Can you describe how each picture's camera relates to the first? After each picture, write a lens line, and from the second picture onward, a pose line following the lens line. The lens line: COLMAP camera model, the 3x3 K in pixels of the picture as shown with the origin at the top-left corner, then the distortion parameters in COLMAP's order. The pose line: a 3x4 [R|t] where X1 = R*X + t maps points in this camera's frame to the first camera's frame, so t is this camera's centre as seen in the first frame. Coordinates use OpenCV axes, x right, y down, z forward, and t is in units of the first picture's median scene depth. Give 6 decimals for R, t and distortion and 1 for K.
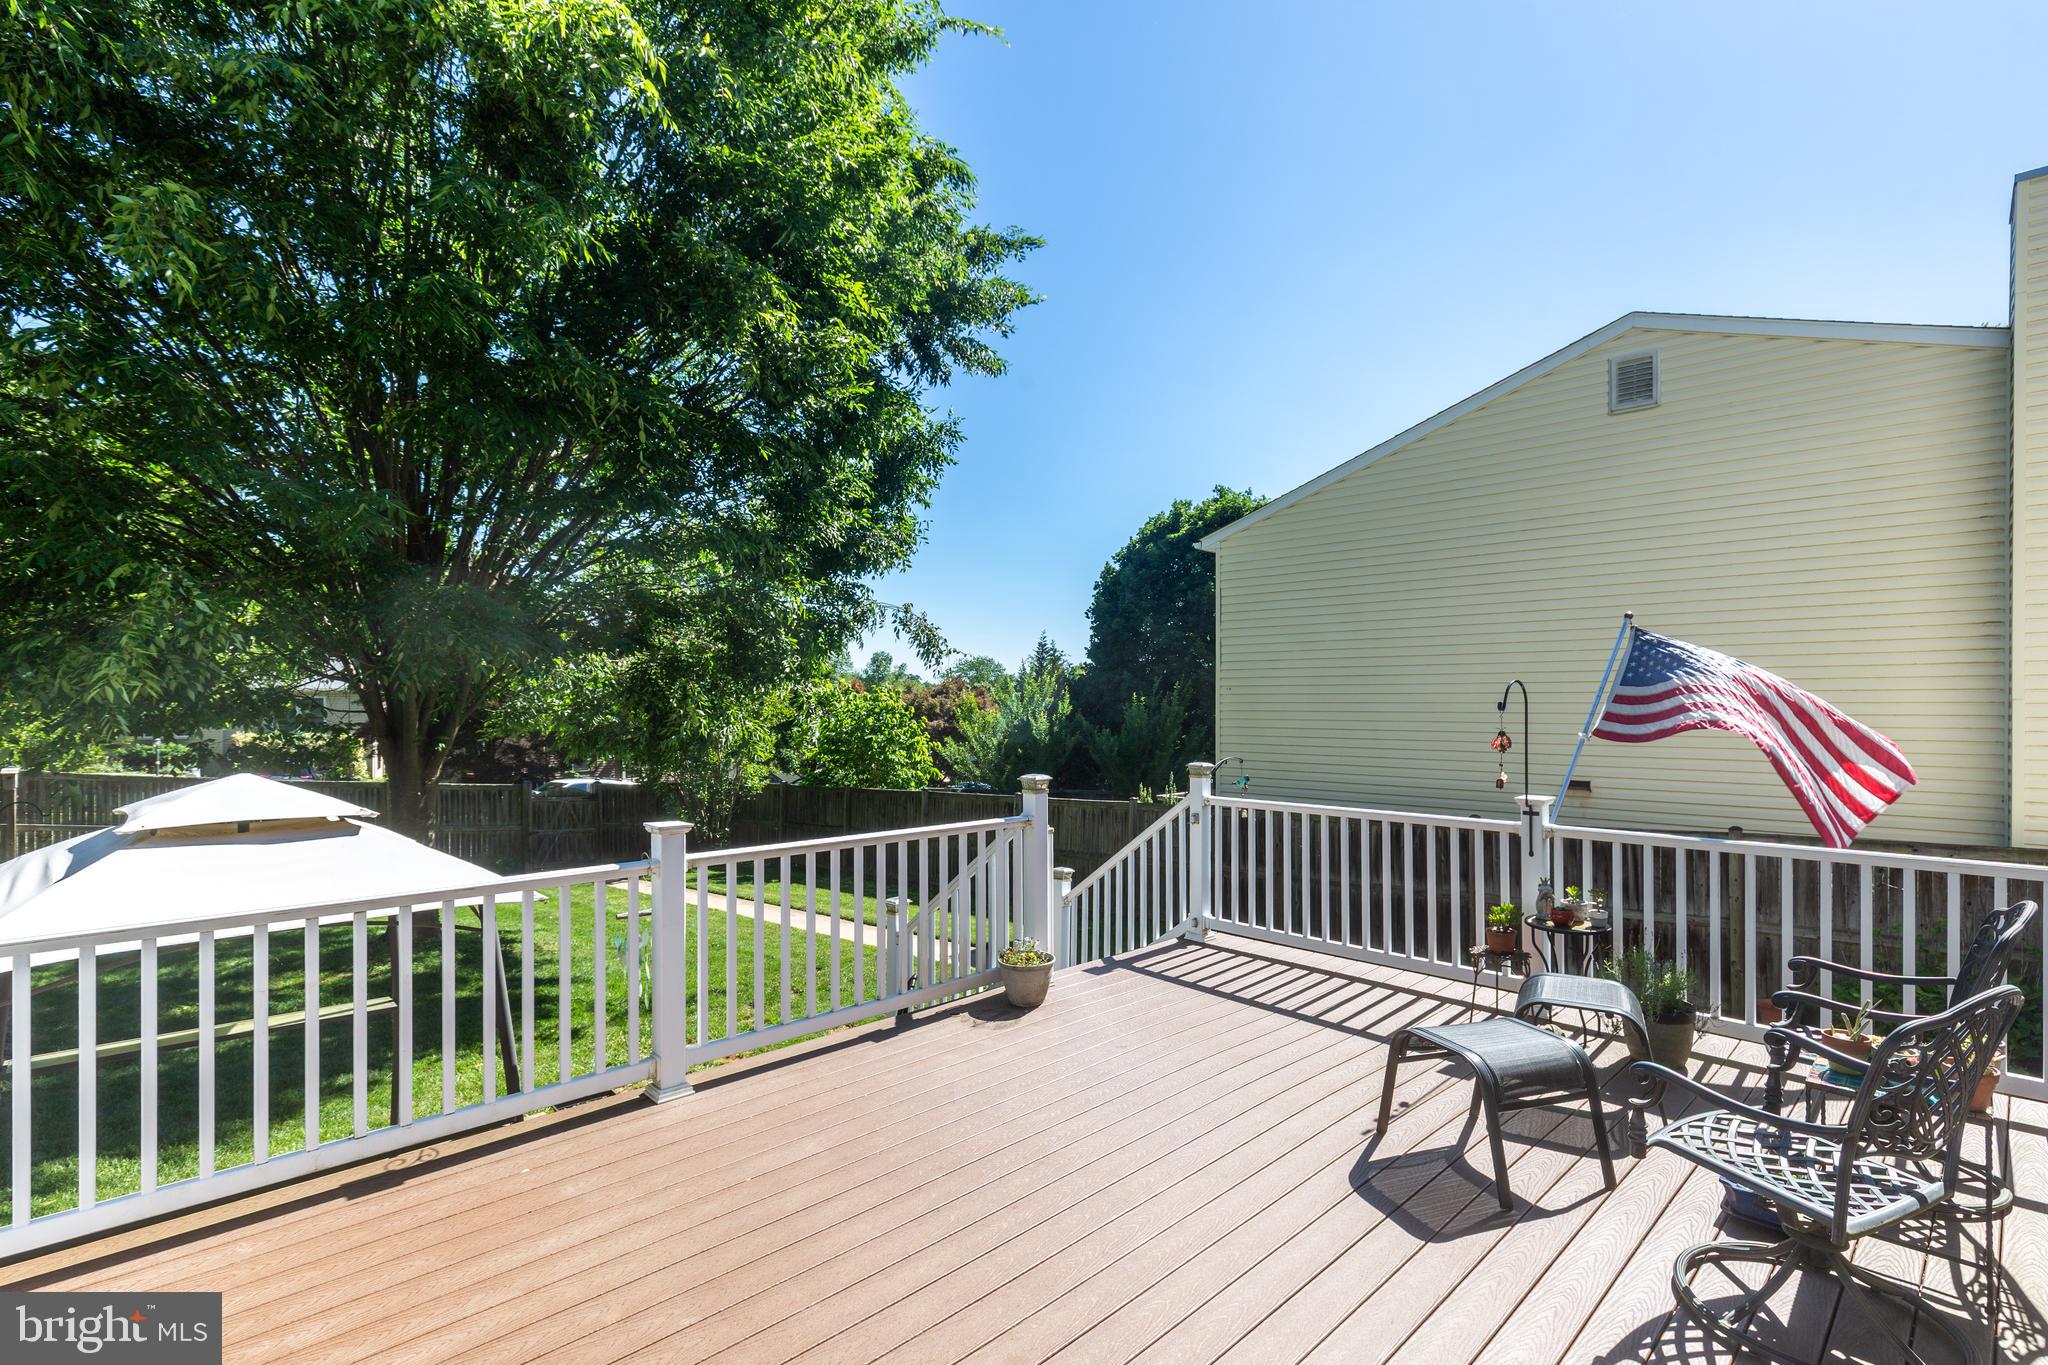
lens RADIAL K [[933.8, 0, 1031.9], [0, 933.8, 692.9], [0, 0, 1]] dist [0.004045, 0.000192]
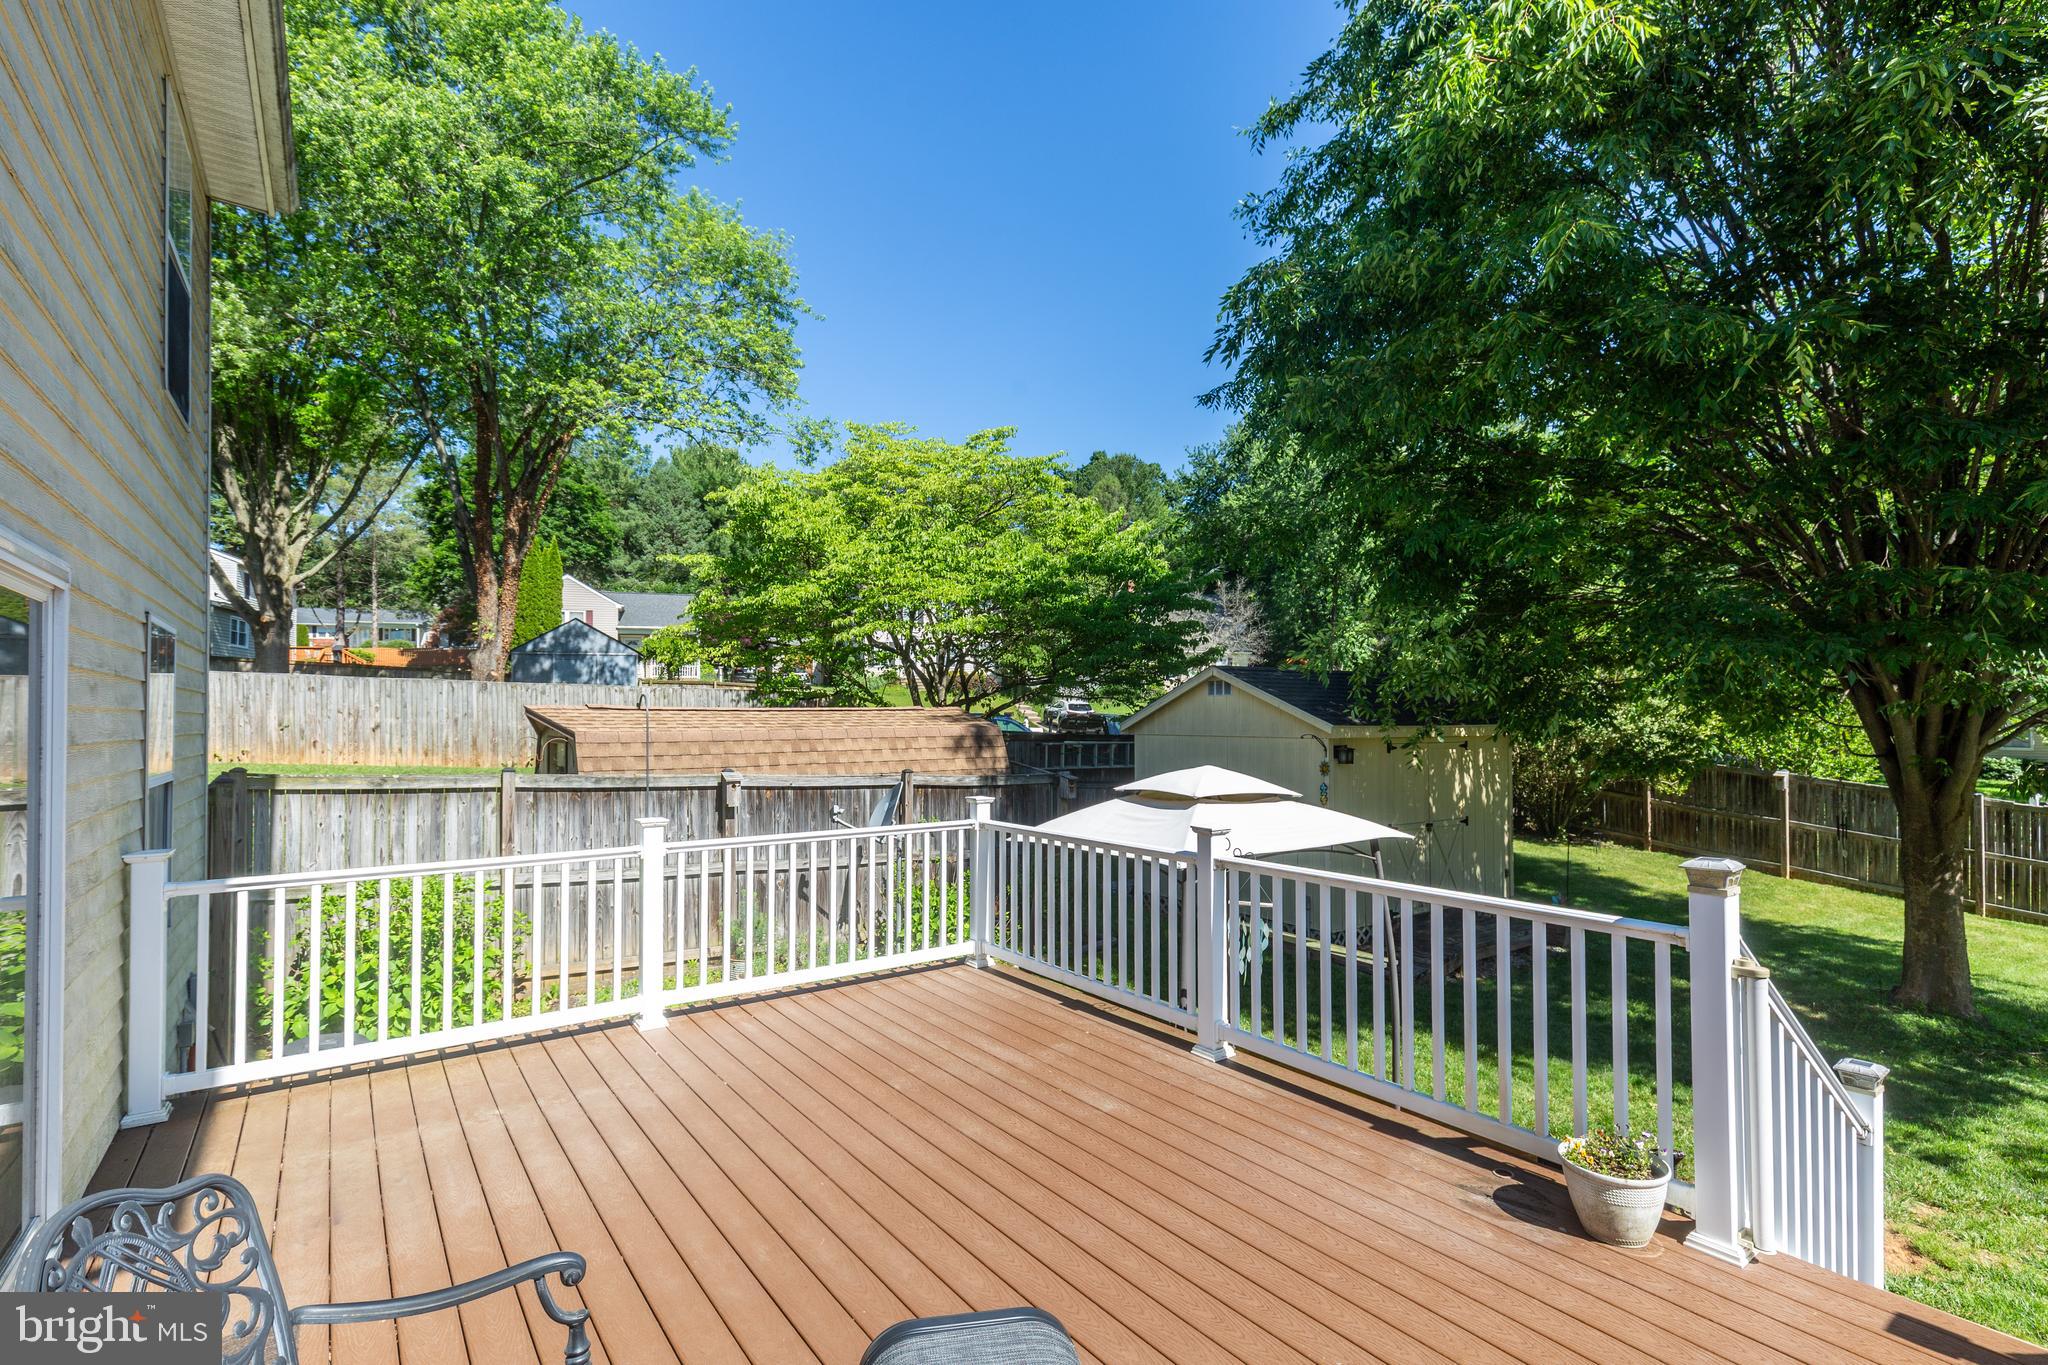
lens RADIAL K [[962.0, 0, 1024.0], [0, 962.0, 697.5], [0, 0, 1]] dist [-0.000431, -0.000136]
pose [[-0.129133, -0.012409, -0.991550, 0.737959], [0.009590, 0.999859, -0.013762, -0.011378], [0.991581, -0.011286, -0.128996, 0.787157]]
